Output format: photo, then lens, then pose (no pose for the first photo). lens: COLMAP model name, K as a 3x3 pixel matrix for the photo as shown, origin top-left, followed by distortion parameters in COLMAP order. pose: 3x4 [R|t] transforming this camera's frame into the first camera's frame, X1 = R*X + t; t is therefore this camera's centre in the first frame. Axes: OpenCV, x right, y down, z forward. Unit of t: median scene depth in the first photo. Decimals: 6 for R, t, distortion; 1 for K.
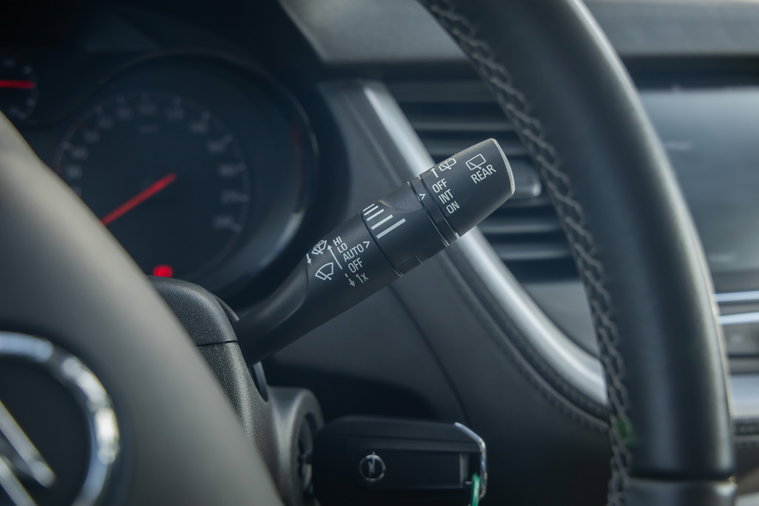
lens RADIAL K [[1021.0, 0, 381.7], [0, 1021.0, 256.6], [0, 0, 1]] dist [0.050907, 0.000000]
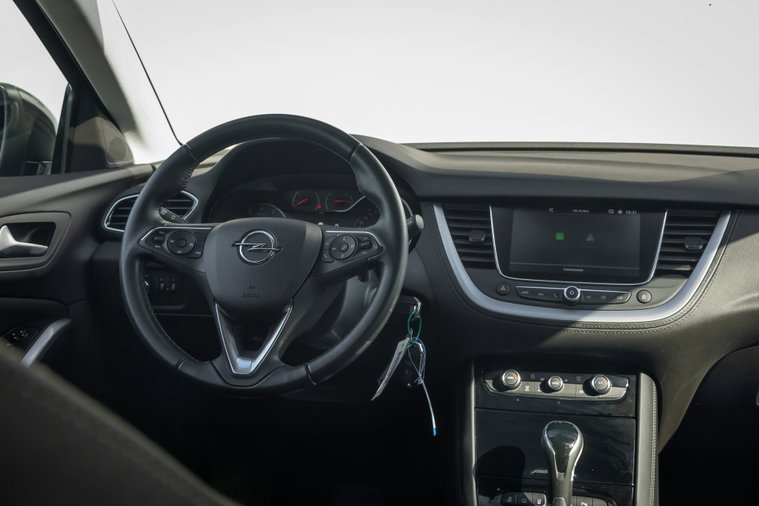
lens RADIAL K [[811.6, 0, 380.7], [0, 811.6, 246.0], [0, 0, 1]] dist [-0.016385, 0.000000]
pose [[0.837738, 0.060739, -0.542684, 1.187971], [-0.133515, 0.986415, -0.095703, 0.216681], [0.529498, 0.152631, 0.834467, -1.144320]]
